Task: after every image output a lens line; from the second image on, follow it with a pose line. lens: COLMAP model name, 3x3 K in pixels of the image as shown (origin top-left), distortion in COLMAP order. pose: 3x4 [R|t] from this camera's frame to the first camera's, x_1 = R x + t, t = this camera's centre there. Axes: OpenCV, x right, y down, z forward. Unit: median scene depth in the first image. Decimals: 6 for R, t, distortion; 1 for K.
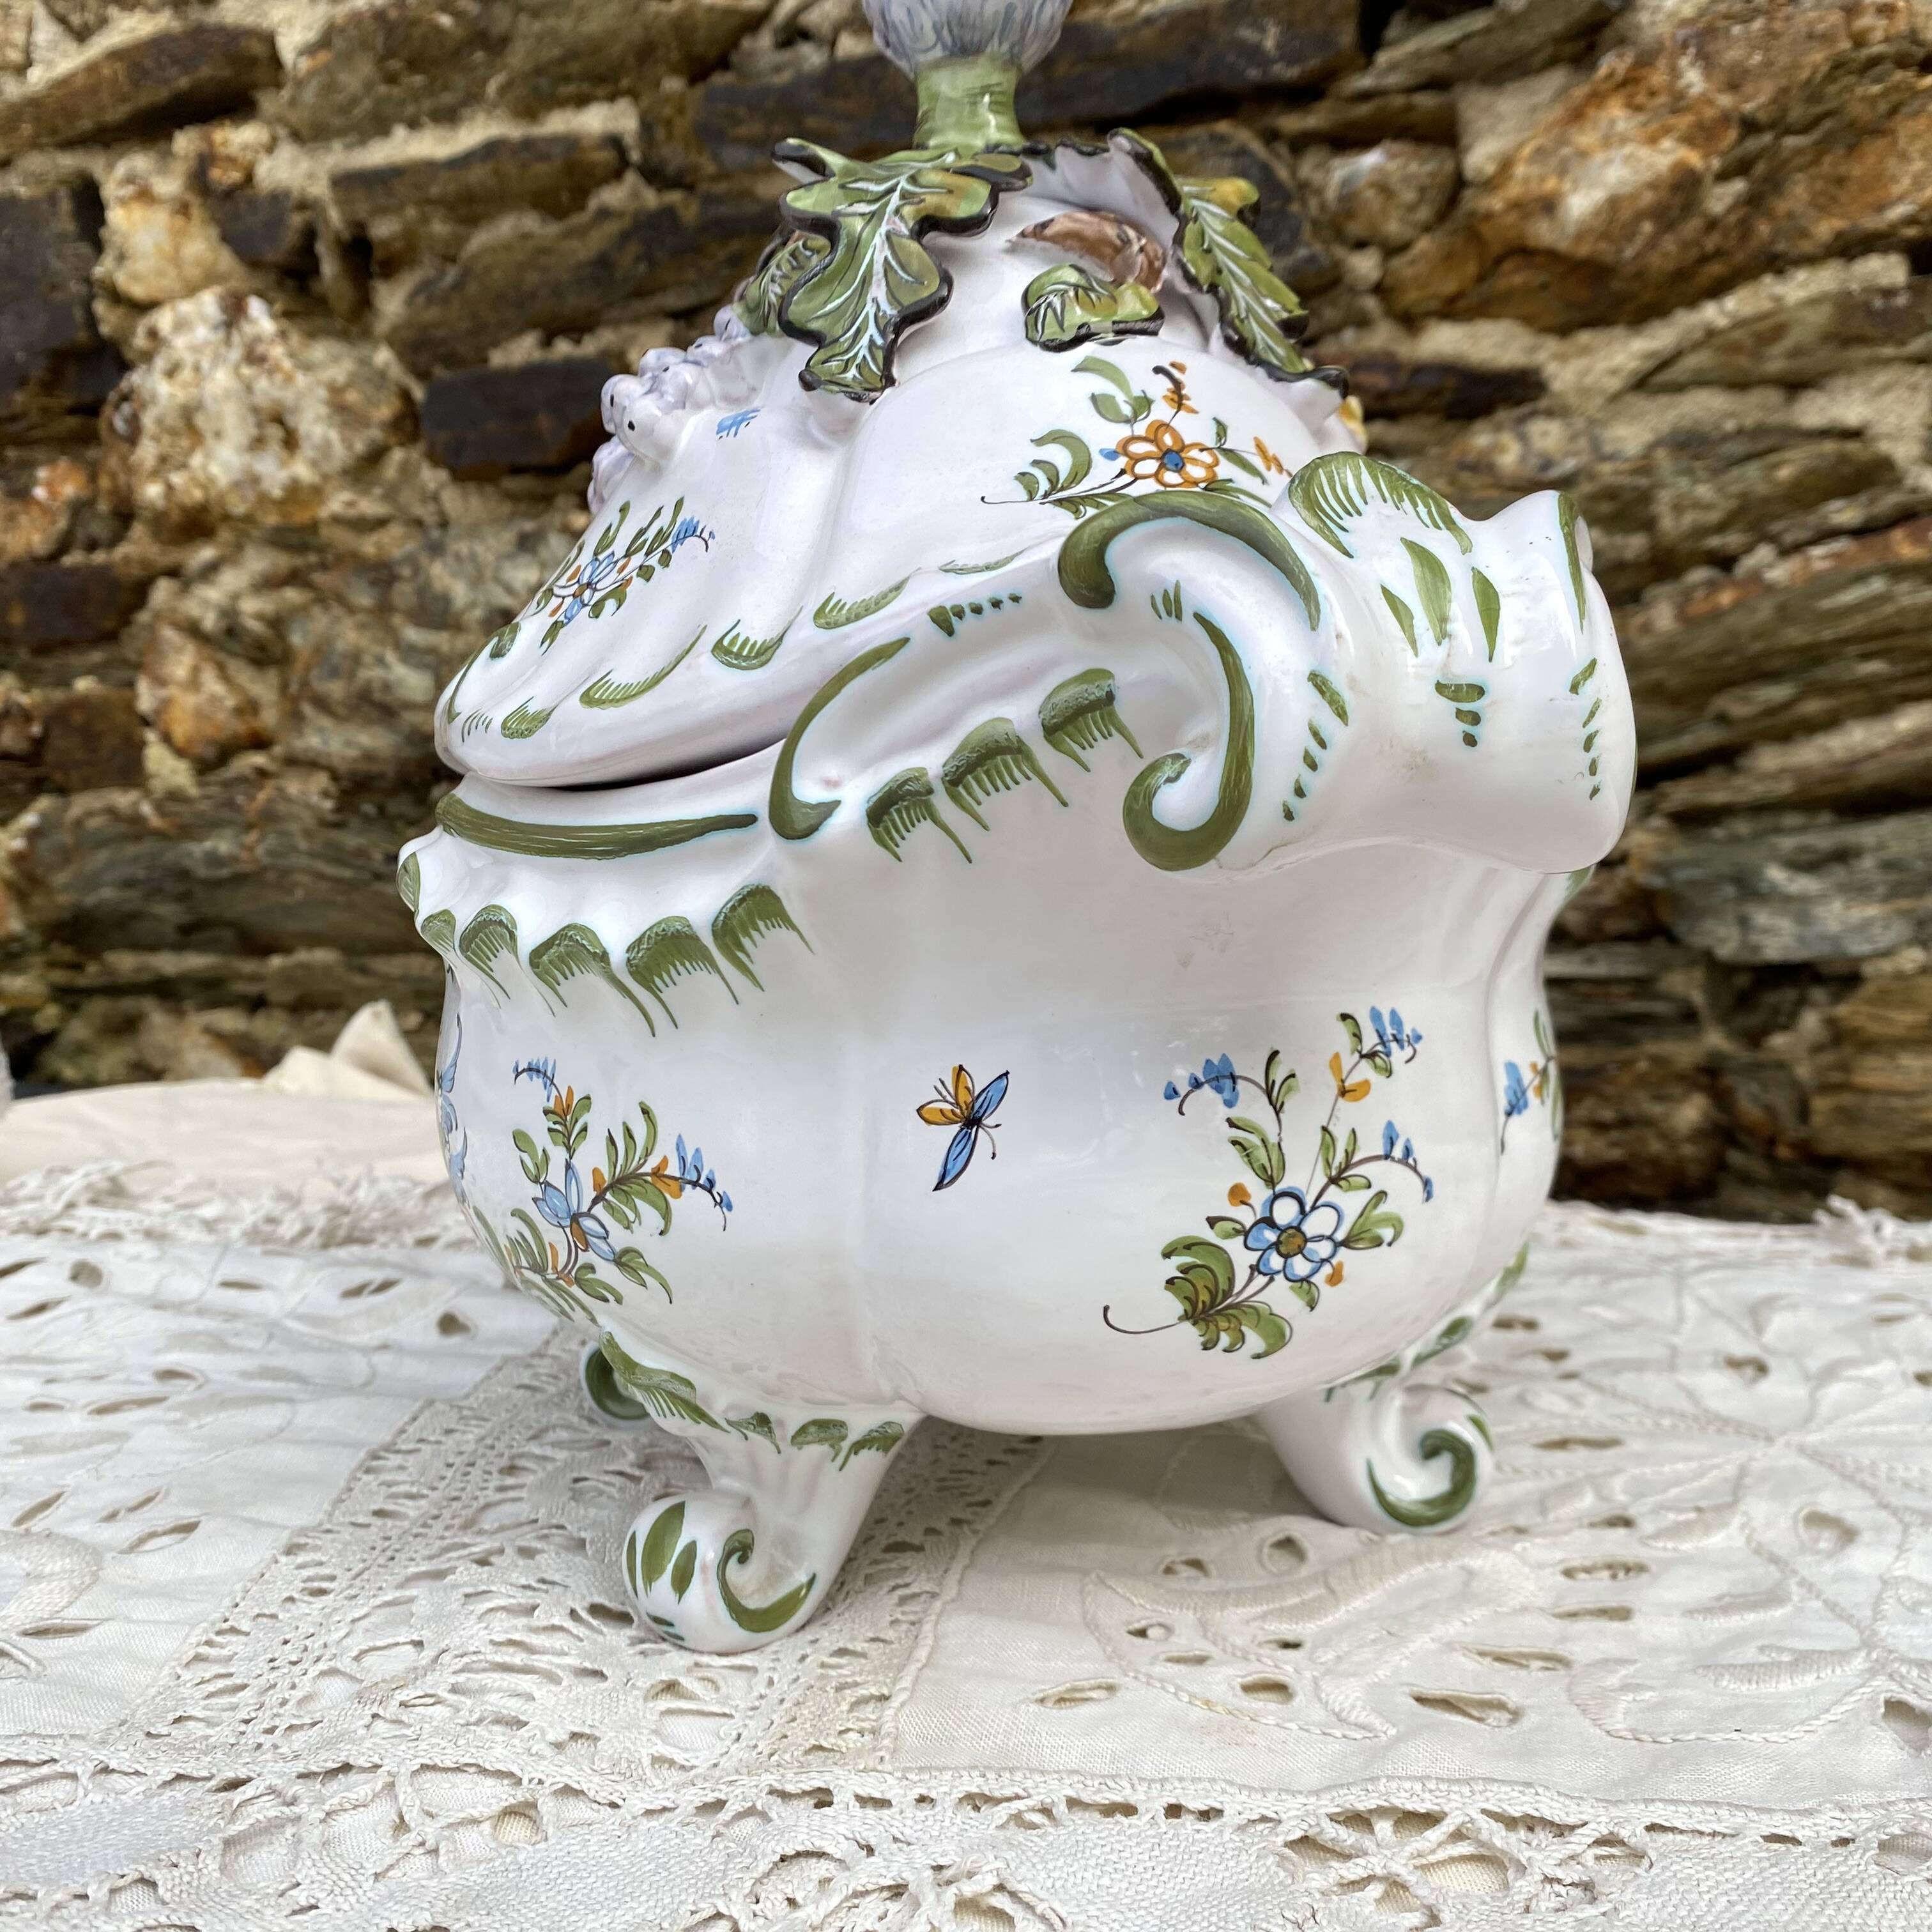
lens RADIAL K [[2024.2, 0, 965.9], [0, 2024.2, 970.8], [0, 0, 1]] dist [-0.022273, 0.000000]
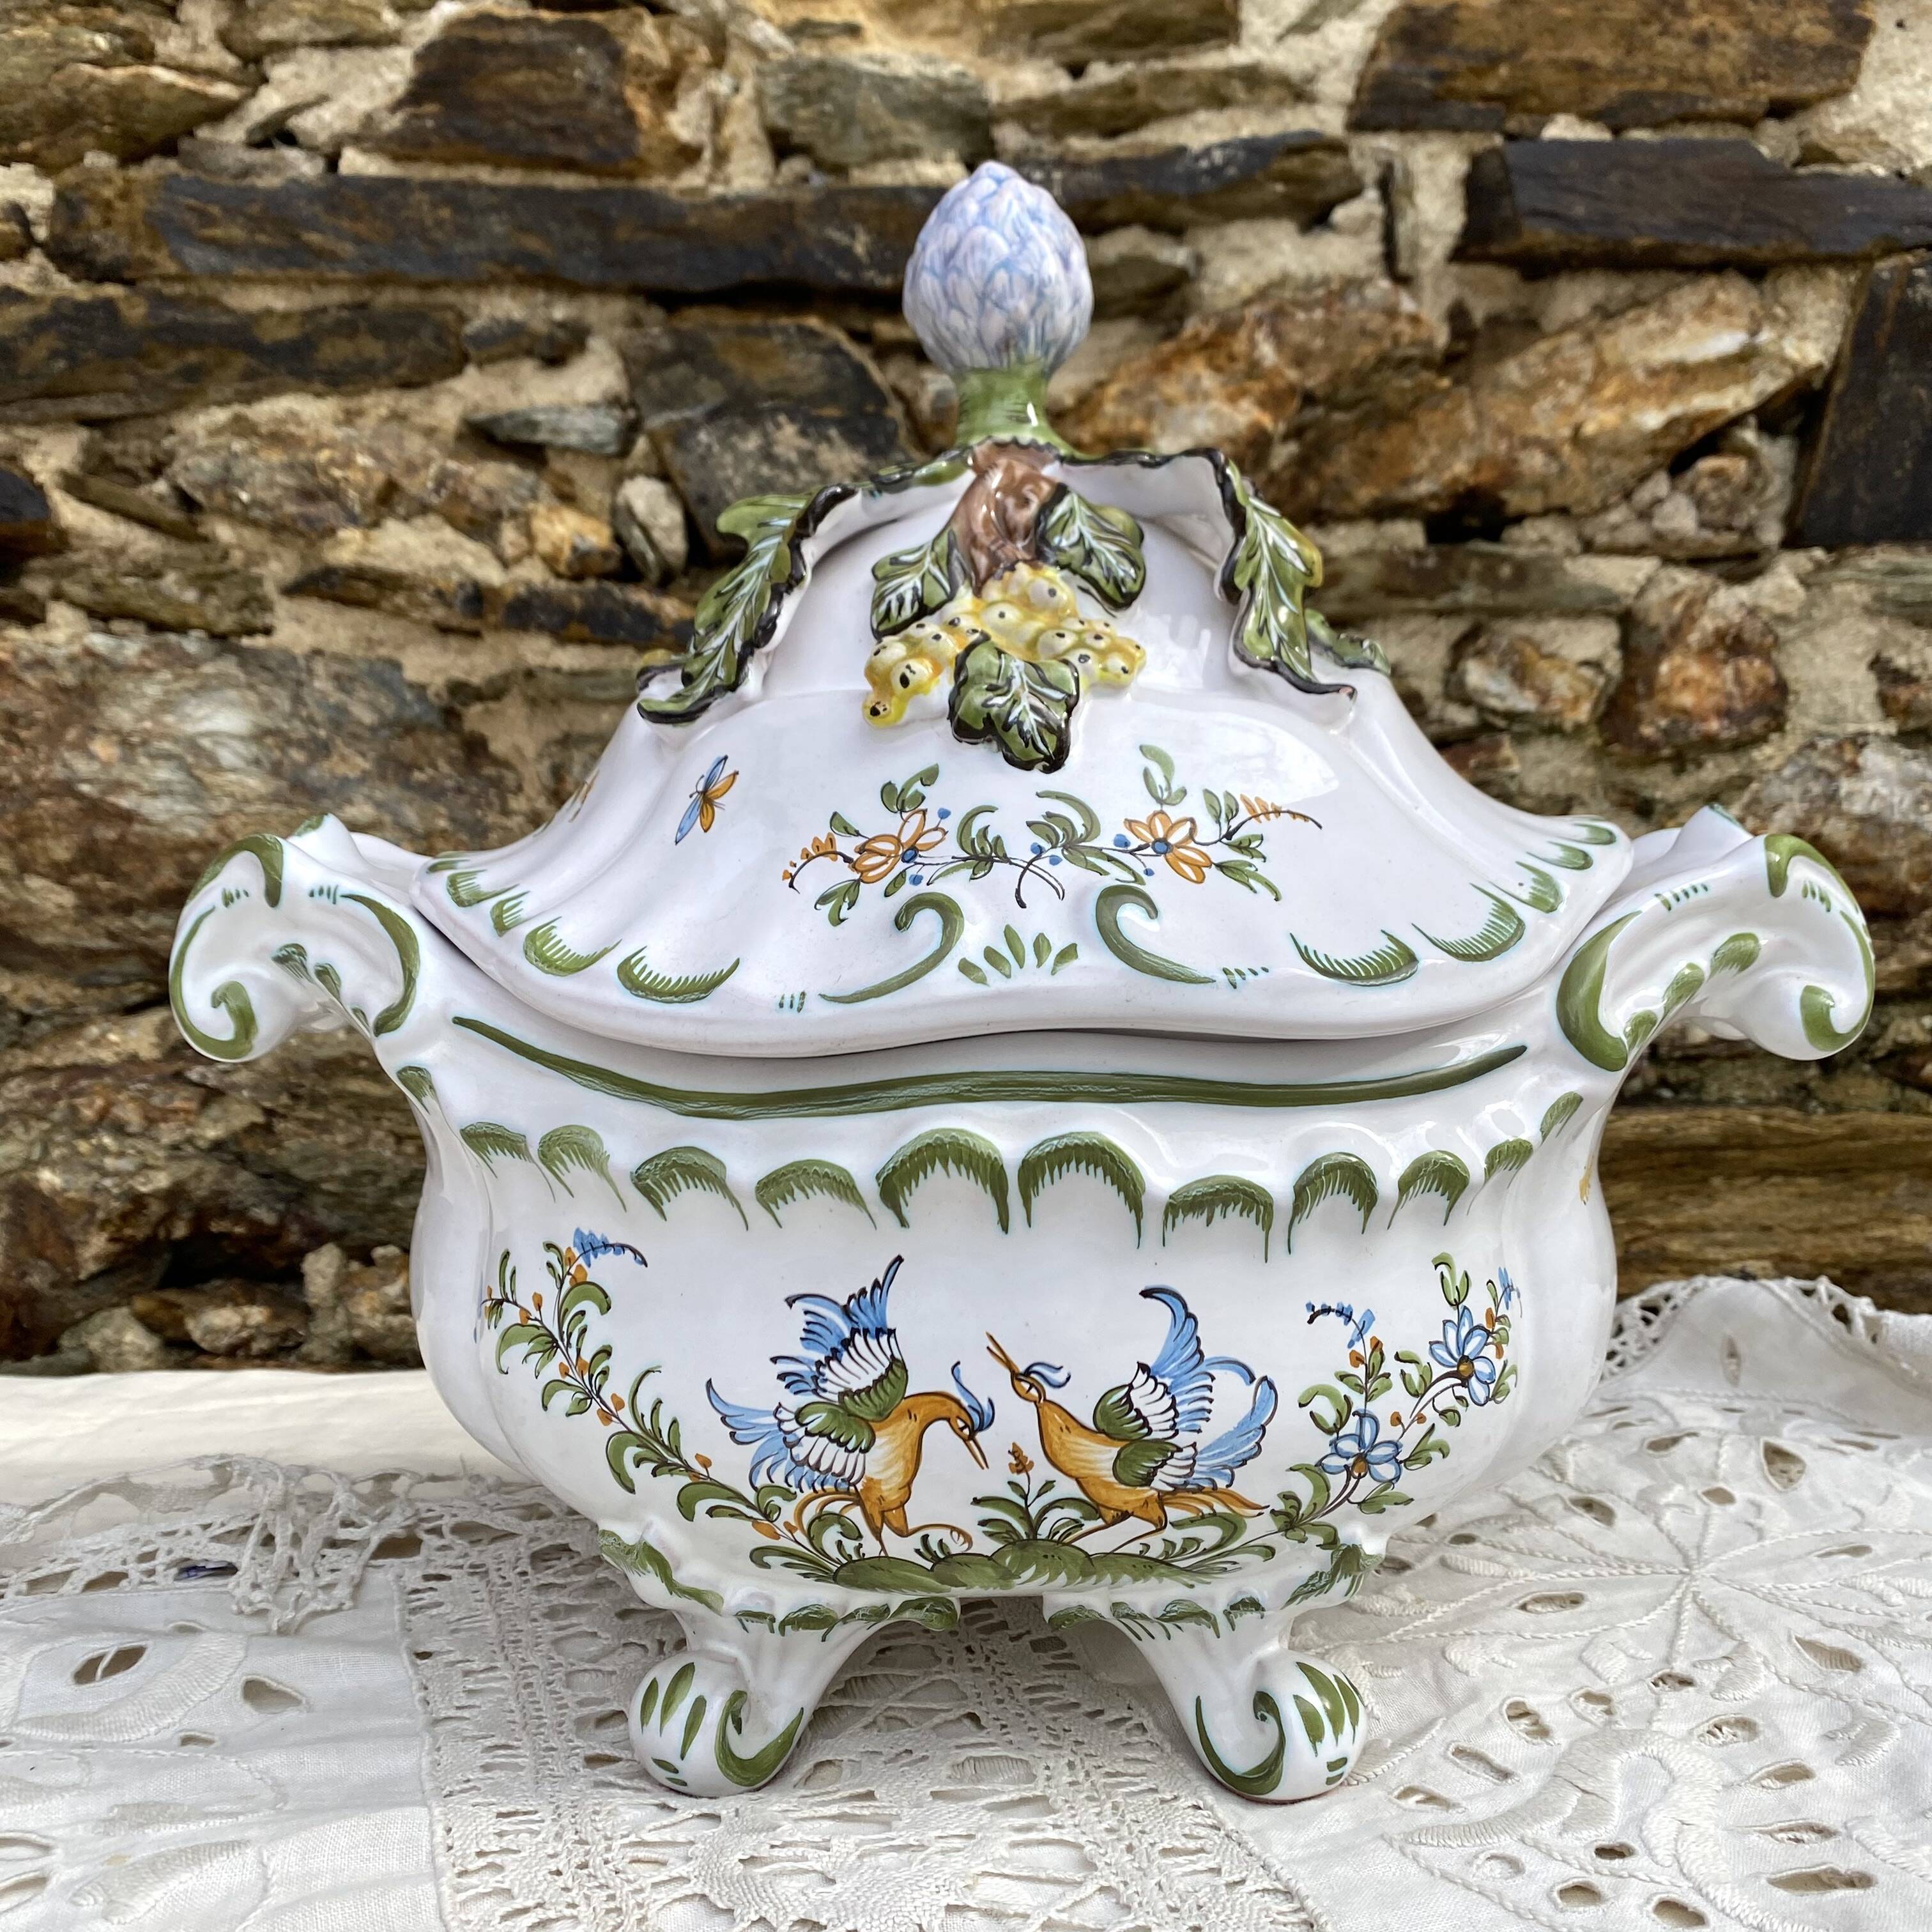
lens RADIAL K [[2024.2, 0, 967.2], [0, 2024.2, 940.3], [0, 0, 1]] dist [-0.022273, 0.000000]
pose [[0.862127, -0.015468, 0.506456, -0.482306], [0.046196, 0.997770, -0.048166, -0.086464], [-0.504582, 0.064922, 0.860919, 0.166760]]
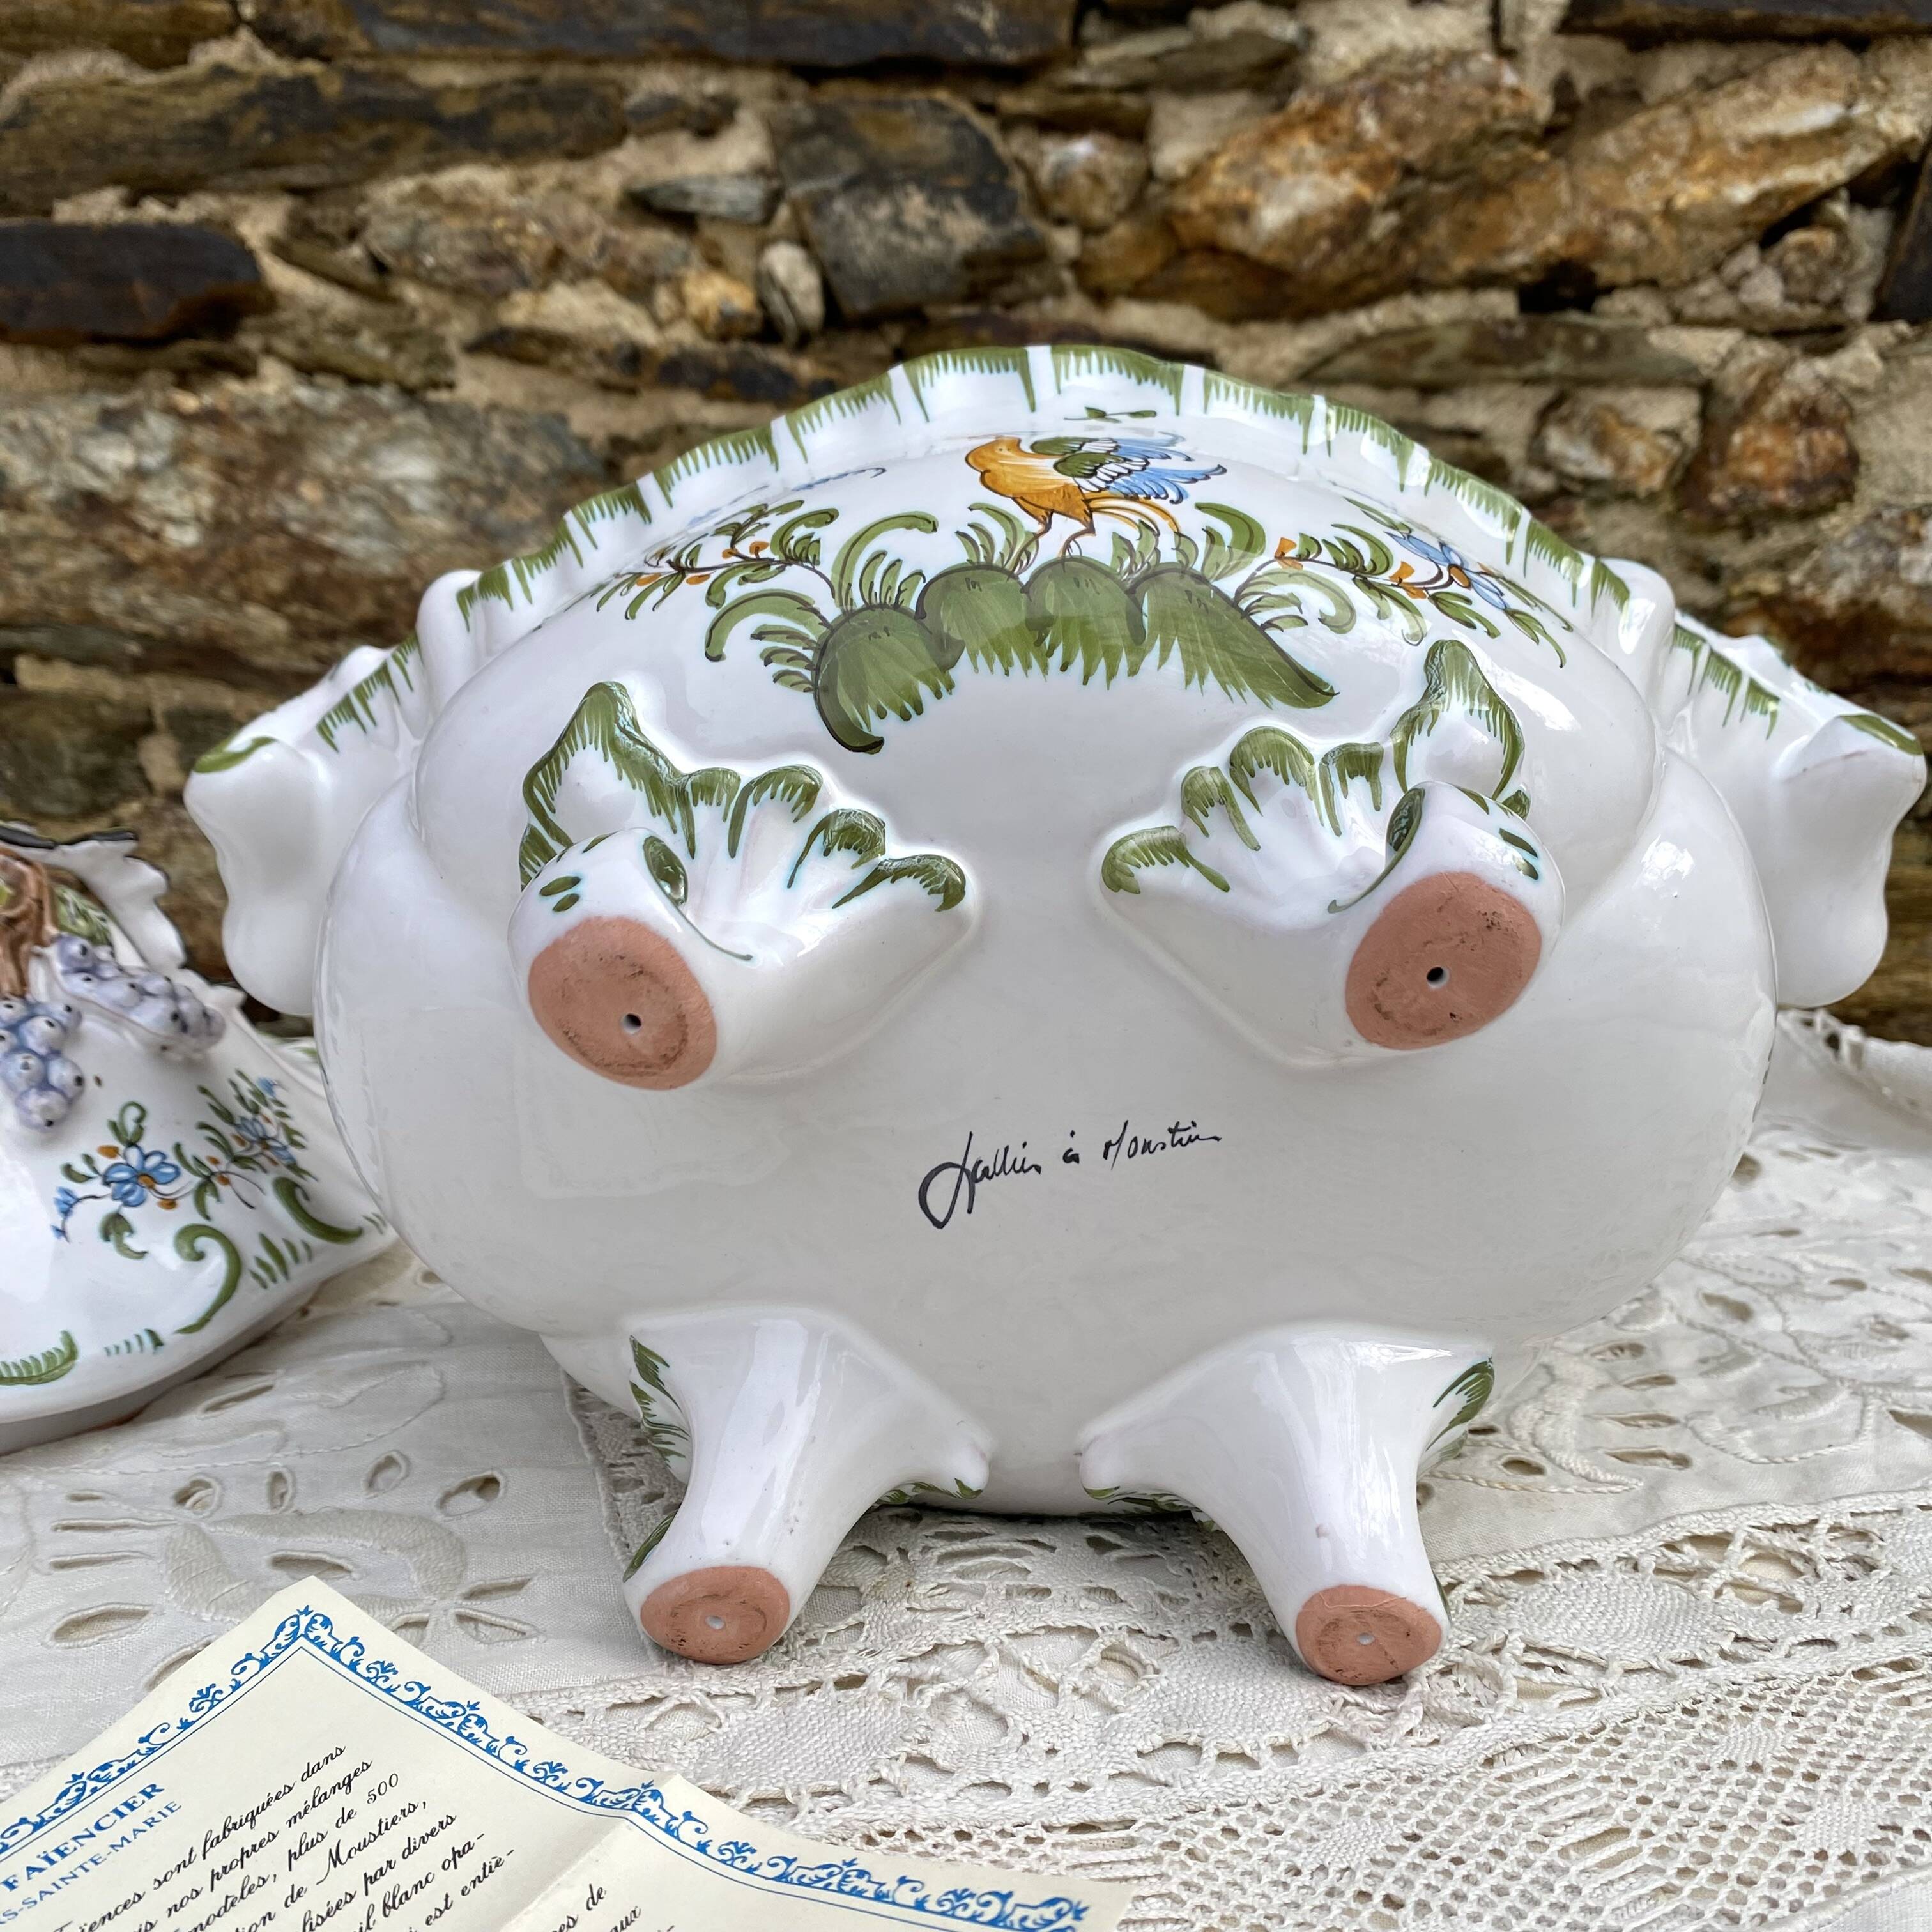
lens RADIAL K [[2024.2, 0, 952.6], [0, 2024.2, 966.9], [0, 0, 1]] dist [-0.022273, 0.000000]
pose [[0.910587, -0.045917, 0.410759, -0.497480], [0.014497, 0.996747, 0.079284, -0.058198], [-0.413063, -0.066240, 0.908290, -0.021776]]
